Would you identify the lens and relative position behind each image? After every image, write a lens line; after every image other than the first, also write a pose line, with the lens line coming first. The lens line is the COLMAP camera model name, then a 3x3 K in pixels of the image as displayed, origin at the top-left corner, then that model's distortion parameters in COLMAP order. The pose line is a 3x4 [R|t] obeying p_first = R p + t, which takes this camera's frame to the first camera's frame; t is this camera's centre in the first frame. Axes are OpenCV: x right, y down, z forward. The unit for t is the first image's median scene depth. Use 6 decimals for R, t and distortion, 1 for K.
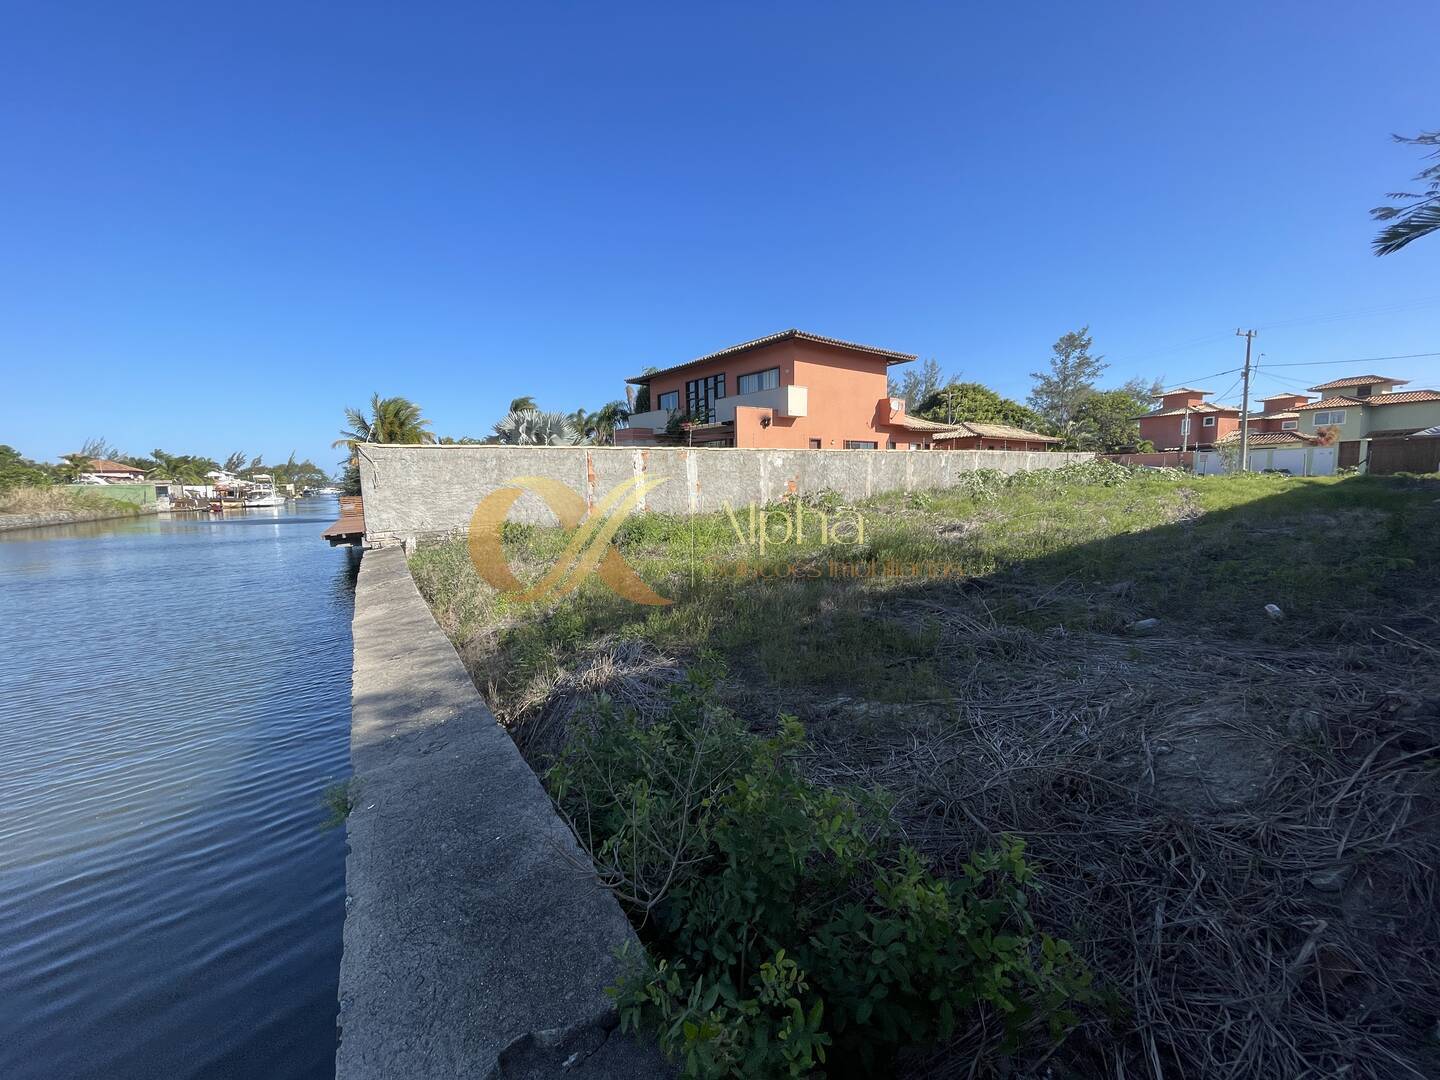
lens RADIAL K [[573.0, 0, 710.7], [0, 573.0, 545.1], [0, 0, 1]] dist [0.002355, -0.000648]
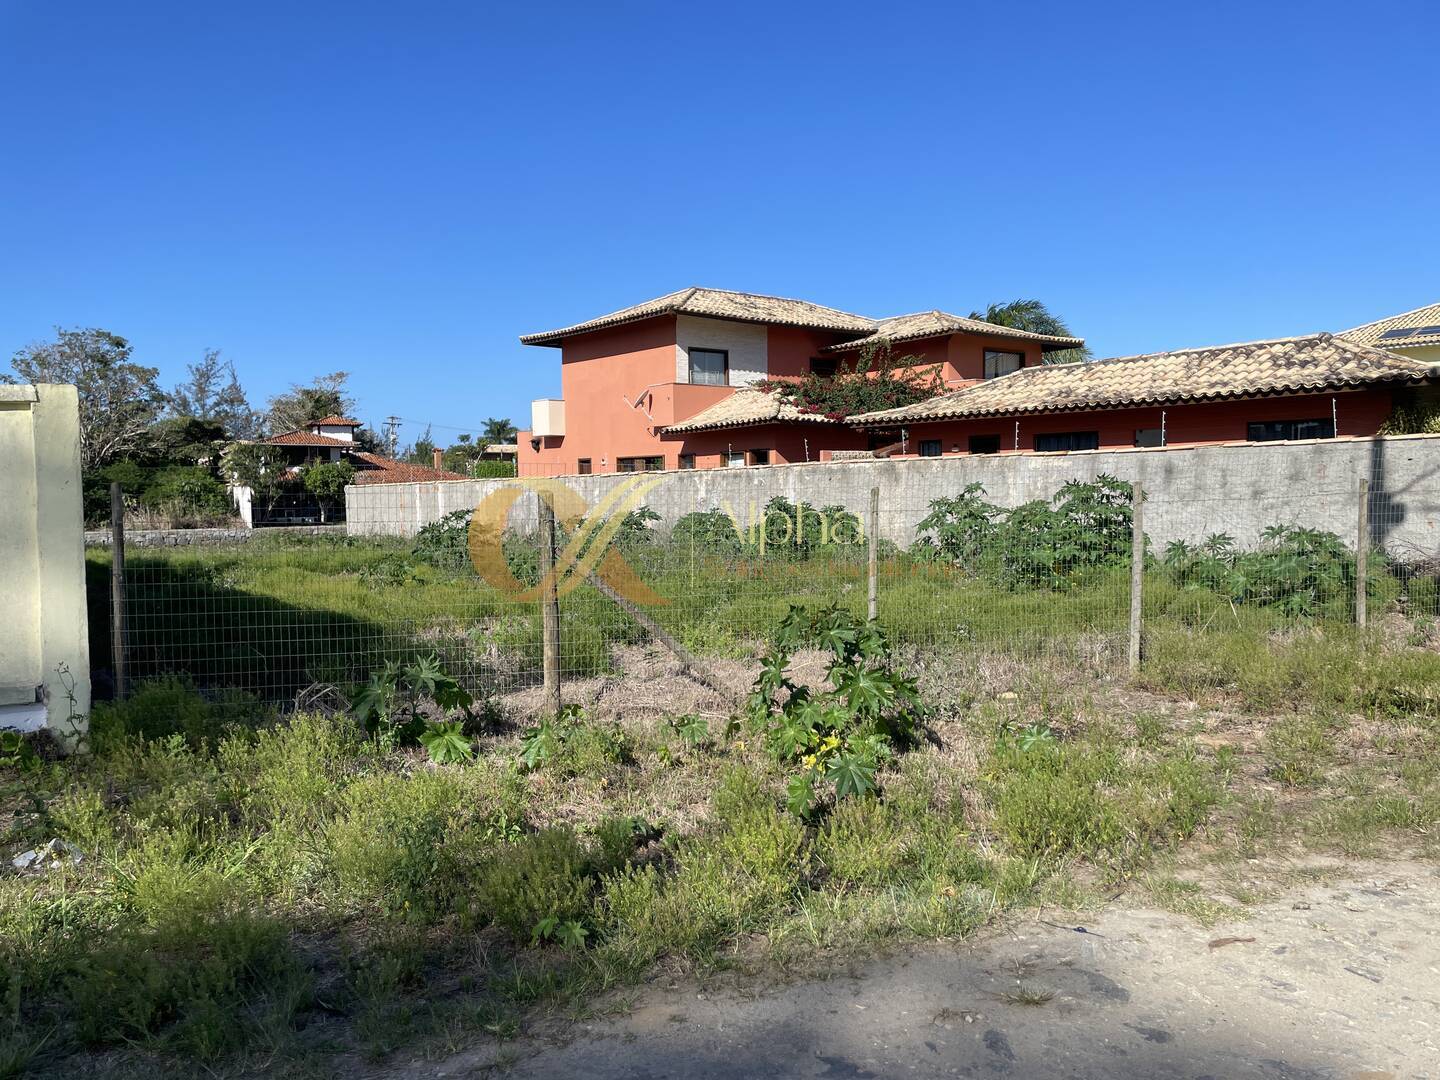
lens RADIAL K [[1087.4, 0, 713.1], [0, 1087.4, 550.5], [0, 0, 1]] dist [0.035556, -0.036525]
pose [[0.016118, 0.070556, -0.997378, 1.426222], [-0.114241, 0.991105, 0.068267, -0.165052], [0.993322, 0.112841, 0.024035, 1.025951]]
